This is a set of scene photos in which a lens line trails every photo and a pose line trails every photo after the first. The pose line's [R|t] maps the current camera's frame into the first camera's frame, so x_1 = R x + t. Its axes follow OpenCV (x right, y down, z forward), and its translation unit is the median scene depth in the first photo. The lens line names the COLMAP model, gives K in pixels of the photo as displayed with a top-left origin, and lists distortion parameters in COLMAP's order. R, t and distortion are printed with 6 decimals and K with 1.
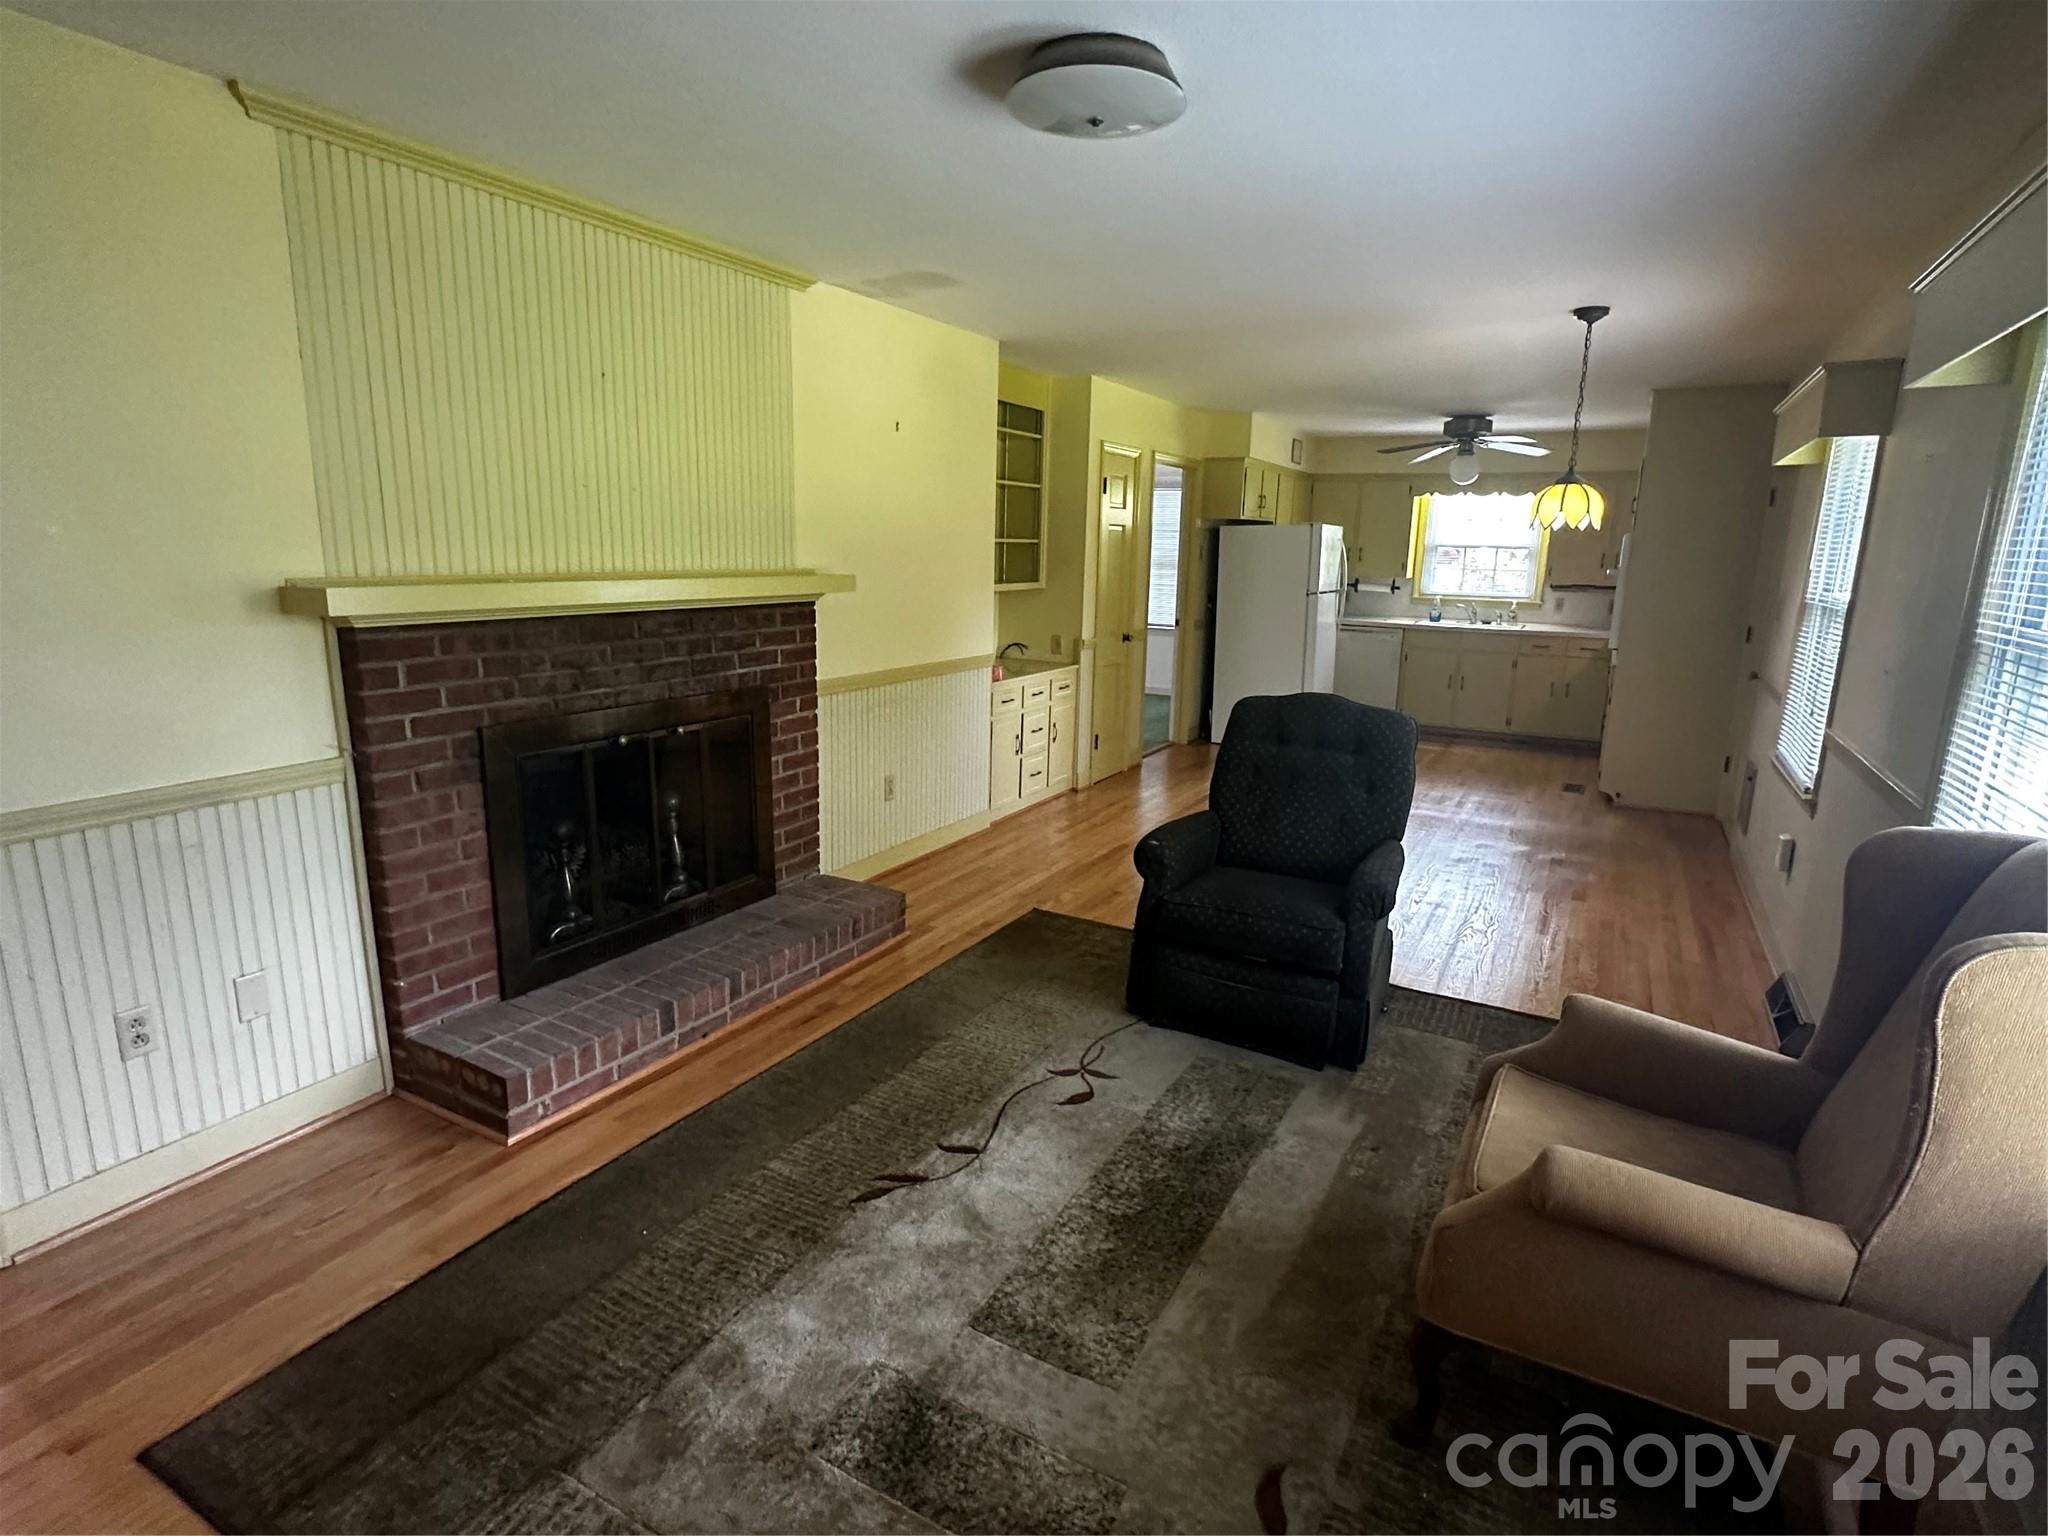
lens RADIAL K [[1043.5, 0, 1034.3], [0, 1043.5, 770.1], [0, 0, 1]] dist [-0.001854, -0.000195]
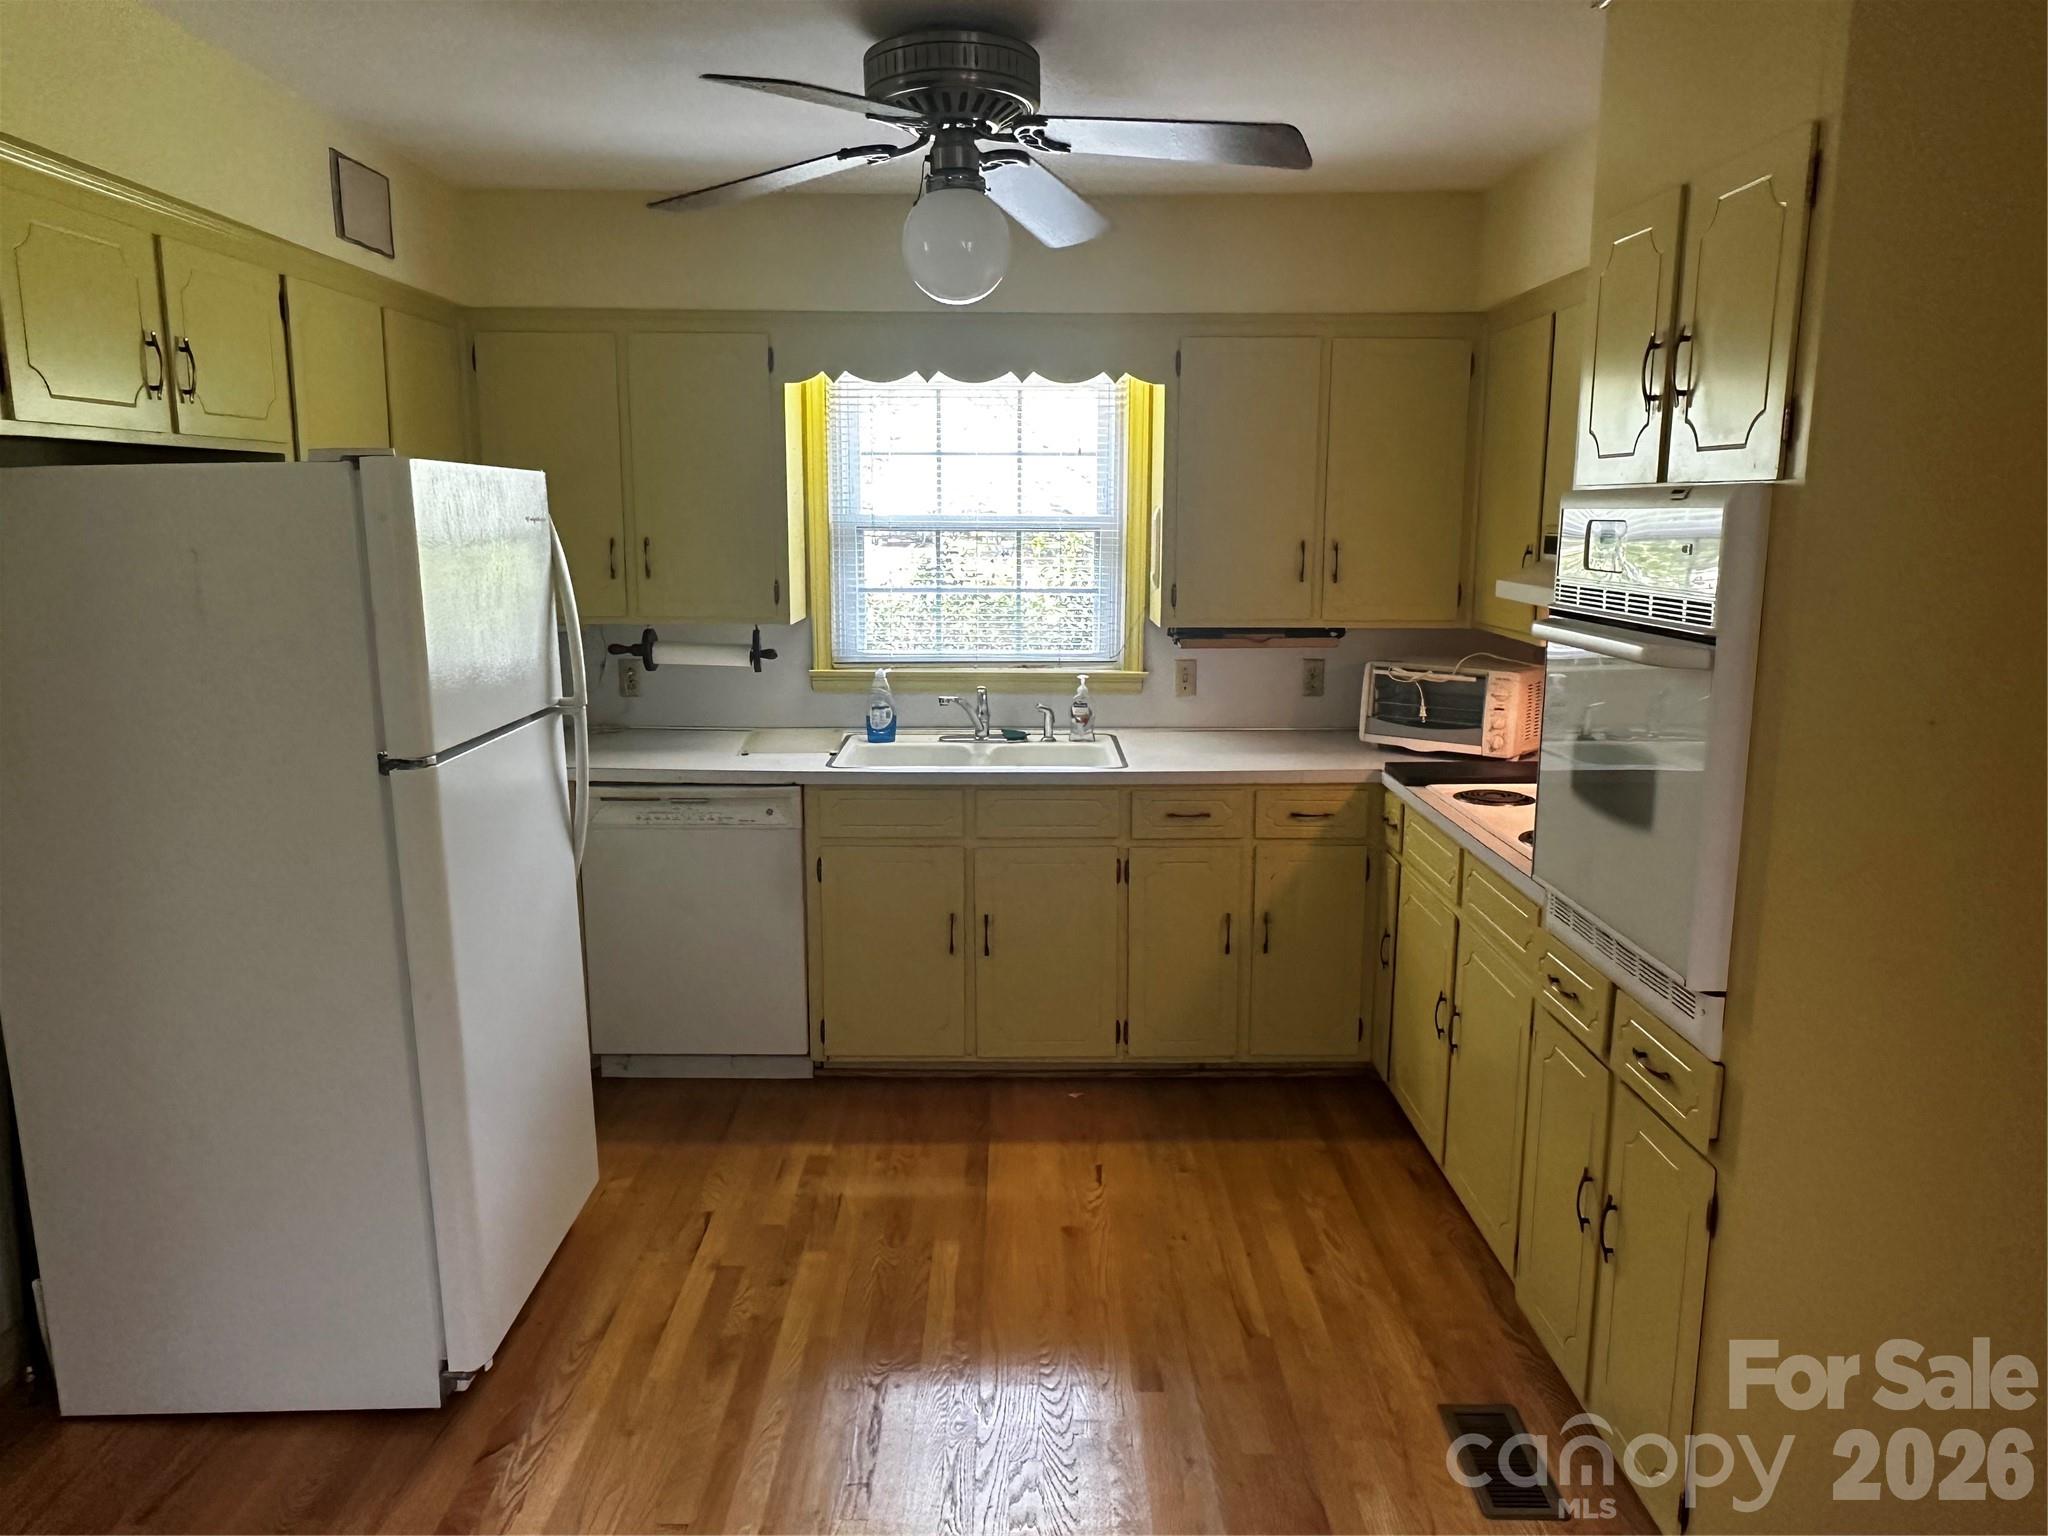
lens RADIAL K [[1405.2, 0, 1024.0], [0, 1405.2, 768.0], [0, 0, 1]] dist [0.001266, 0.000200]
pose [[0.876364, -0.103188, 0.470466, 0.210765], [0.116429, 0.993199, 0.000961, -0.133603], [-0.467366, 0.053934, 0.882417, 0.583937]]
